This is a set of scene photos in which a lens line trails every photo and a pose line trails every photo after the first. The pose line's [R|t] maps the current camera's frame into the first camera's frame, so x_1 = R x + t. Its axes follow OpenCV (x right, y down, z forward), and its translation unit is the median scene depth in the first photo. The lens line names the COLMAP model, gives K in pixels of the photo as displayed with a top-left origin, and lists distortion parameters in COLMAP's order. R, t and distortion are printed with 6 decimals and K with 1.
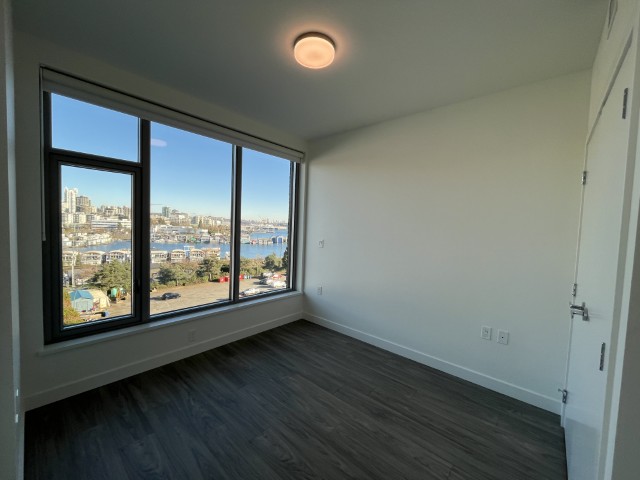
lens RADIAL K [[260.7, 0, 313.7], [0, 260.7, 240.2], [0, 0, 1]] dist [-0.001602, -0.000084]
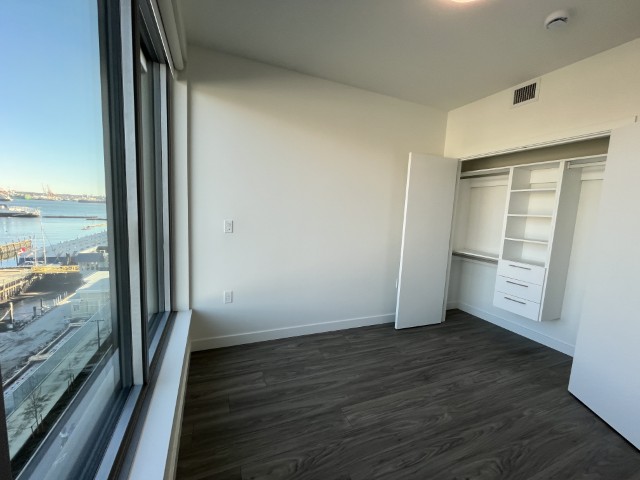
lens RADIAL K [[259.8, 0, 317.8], [0, 259.8, 239.4], [0, 0, 1]] dist [-0.003338, -0.000117]
pose [[0.426869, -0.119460, 0.896389, -0.710349], [0.017565, 0.992145, 0.123856, -0.054512], [-0.904143, -0.037125, 0.425614, 0.784940]]
